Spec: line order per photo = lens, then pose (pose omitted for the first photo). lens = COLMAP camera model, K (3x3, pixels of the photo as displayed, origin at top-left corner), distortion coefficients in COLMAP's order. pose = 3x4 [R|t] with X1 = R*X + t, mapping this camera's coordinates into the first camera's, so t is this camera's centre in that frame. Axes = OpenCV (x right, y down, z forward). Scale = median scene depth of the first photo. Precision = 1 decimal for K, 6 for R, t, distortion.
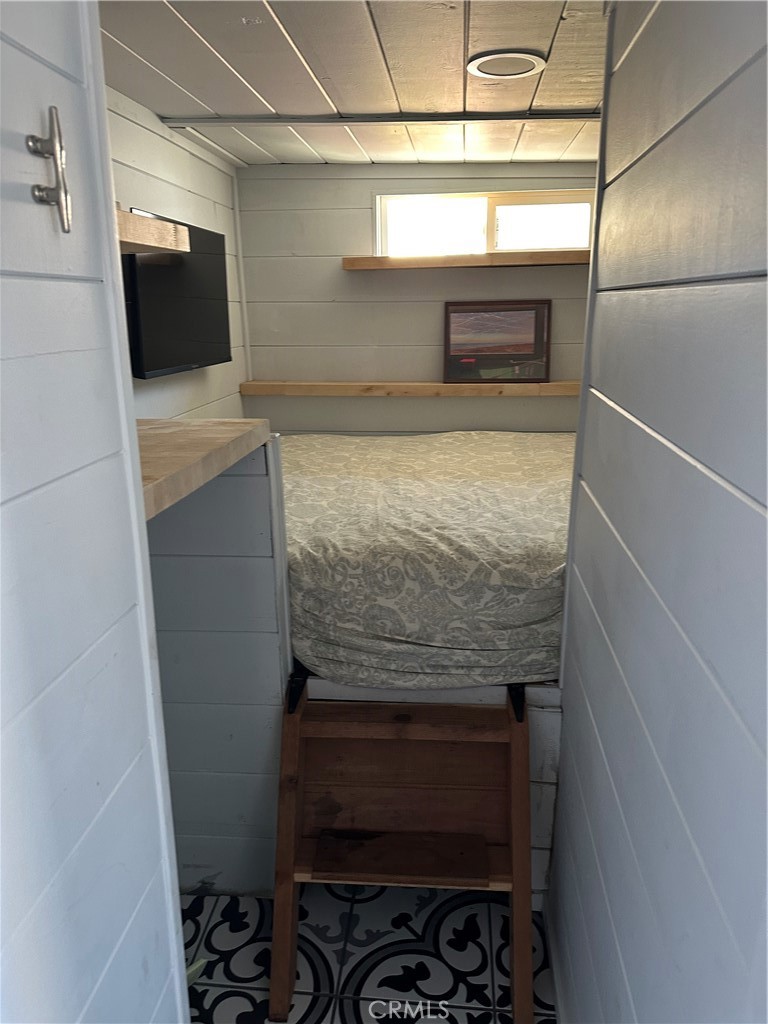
lens RADIAL K [[712.8, 0, 384.0], [0, 712.8, 512.0], [0, 0, 1]] dist [0.093348, -0.147681]
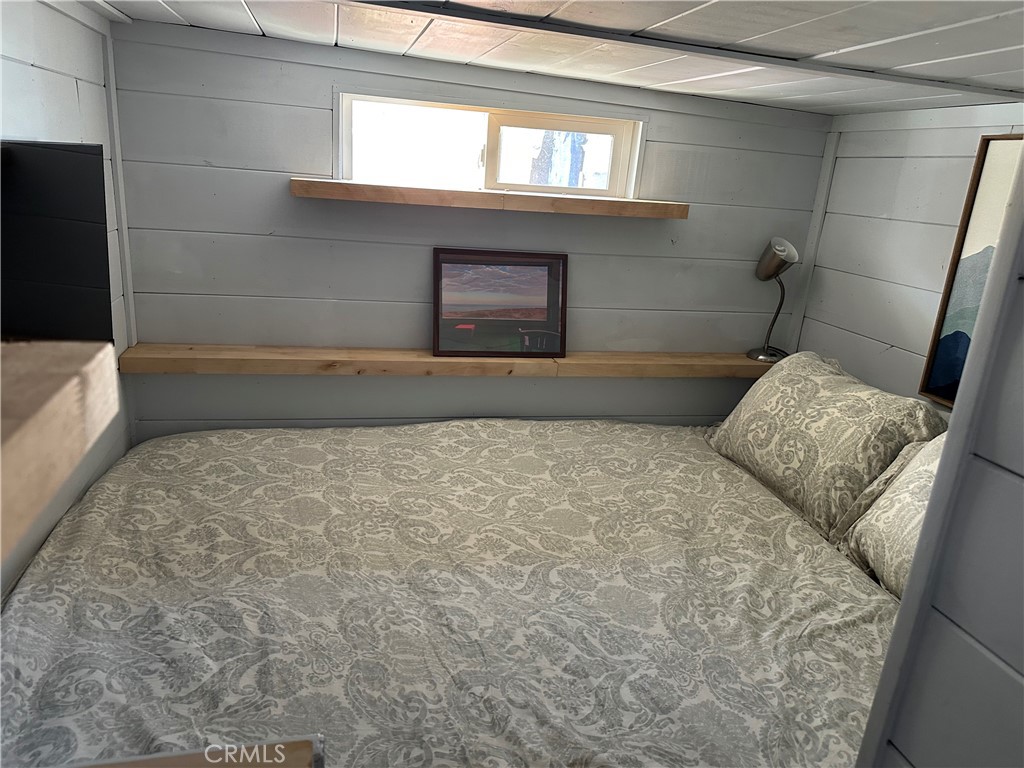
lens RADIAL K [[712.8, 0, 527.8], [0, 712.8, 388.9], [0, 0, 1]] dist [0.093348, -0.147681]
pose [[0.935886, -0.014641, 0.351999, -0.088114], [0.008584, 0.999787, 0.018762, -0.160866], [-0.352199, -0.014537, 0.935812, 0.272756]]
